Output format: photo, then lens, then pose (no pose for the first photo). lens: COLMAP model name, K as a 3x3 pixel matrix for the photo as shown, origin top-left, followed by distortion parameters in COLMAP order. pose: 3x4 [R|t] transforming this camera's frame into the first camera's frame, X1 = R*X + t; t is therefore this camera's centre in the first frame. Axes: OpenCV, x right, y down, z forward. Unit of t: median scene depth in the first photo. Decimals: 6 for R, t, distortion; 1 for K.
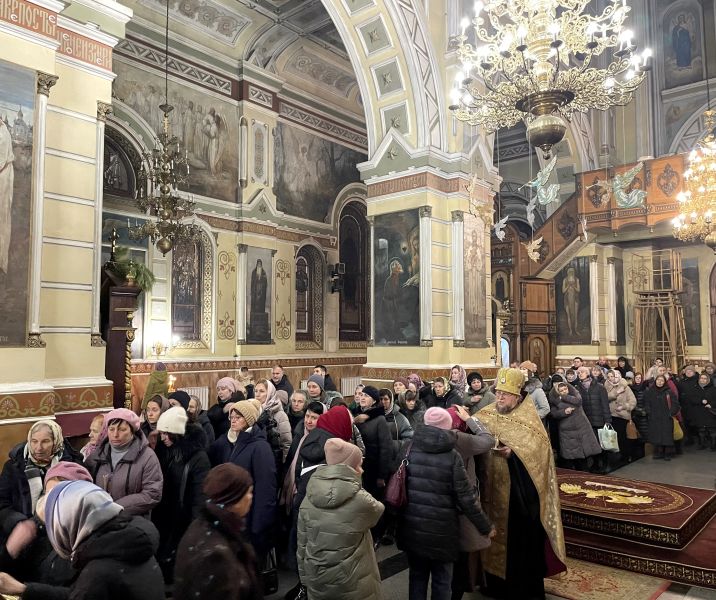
lens RADIAL K [[614.7, 0, 358.0], [0, 614.7, 300.0], [0, 0, 1]] dist [0.012181, -0.006910]
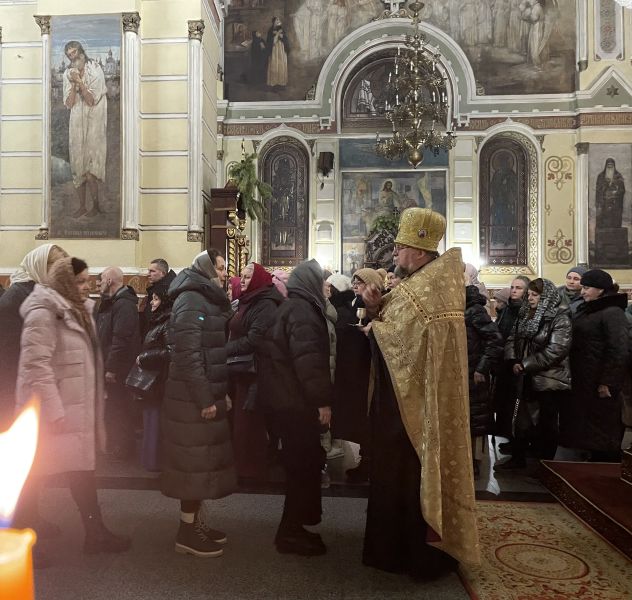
lens RADIAL K [[658.1, 0, 316.0], [0, 658.1, 300.0], [0, 0, 1]] dist [0.023823, -0.033519]
pose [[0.563266, -0.022832, -0.825960, 0.329779], [0.054930, 0.998442, 0.009860, 0.086952], [0.824448, -0.050924, 0.563643, 0.240692]]
